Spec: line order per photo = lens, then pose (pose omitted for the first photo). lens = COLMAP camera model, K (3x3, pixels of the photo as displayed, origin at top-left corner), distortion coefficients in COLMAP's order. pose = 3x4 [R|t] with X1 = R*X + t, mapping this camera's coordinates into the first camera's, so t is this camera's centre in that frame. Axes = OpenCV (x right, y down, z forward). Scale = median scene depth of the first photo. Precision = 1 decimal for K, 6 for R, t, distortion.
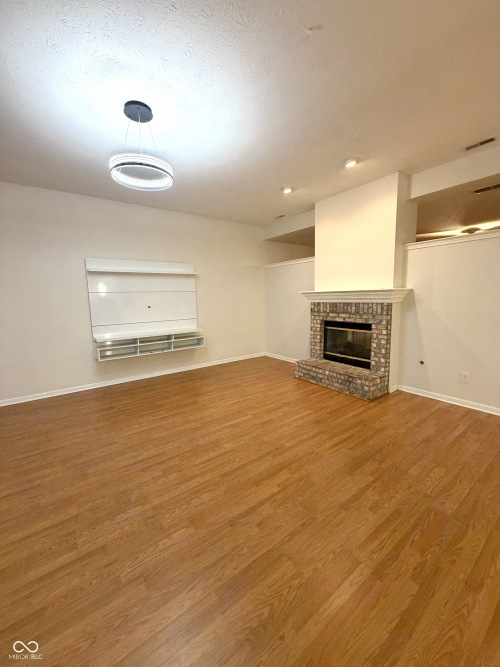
lens RADIAL K [[267.6, 0, 248.6], [0, 267.6, 331.5], [0, 0, 1]] dist [0.006706, 0.000109]
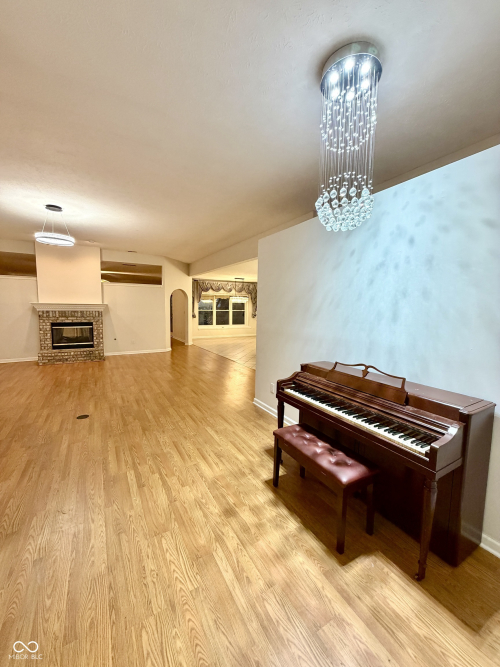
lens RADIAL K [[267.6, 0, 248.5], [0, 267.6, 332.6], [0, 0, 1]] dist [0.006706, 0.000109]
pose [[0.116001, -0.071127, 0.990699, -1.245772], [0.114529, 0.991737, 0.057791, 0.059090], [-0.986624, 0.106760, 0.123189, -0.281276]]
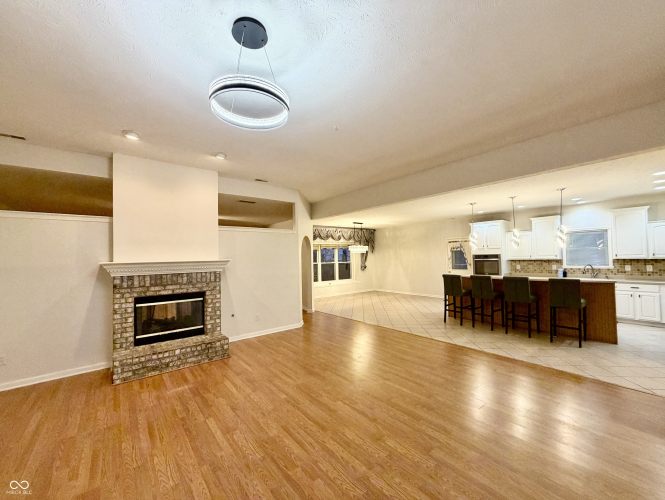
lens RADIAL K [[266.9, 0, 332.9], [0, 266.9, 250.1], [0, 0, 1]] dist [0.000912, 0.000067]
pose [[-0.049614, 0.050521, 0.997490, -0.668372], [0.155106, 0.986993, -0.042275, -0.066411], [-0.986651, 0.152619, -0.056804, 0.512266]]
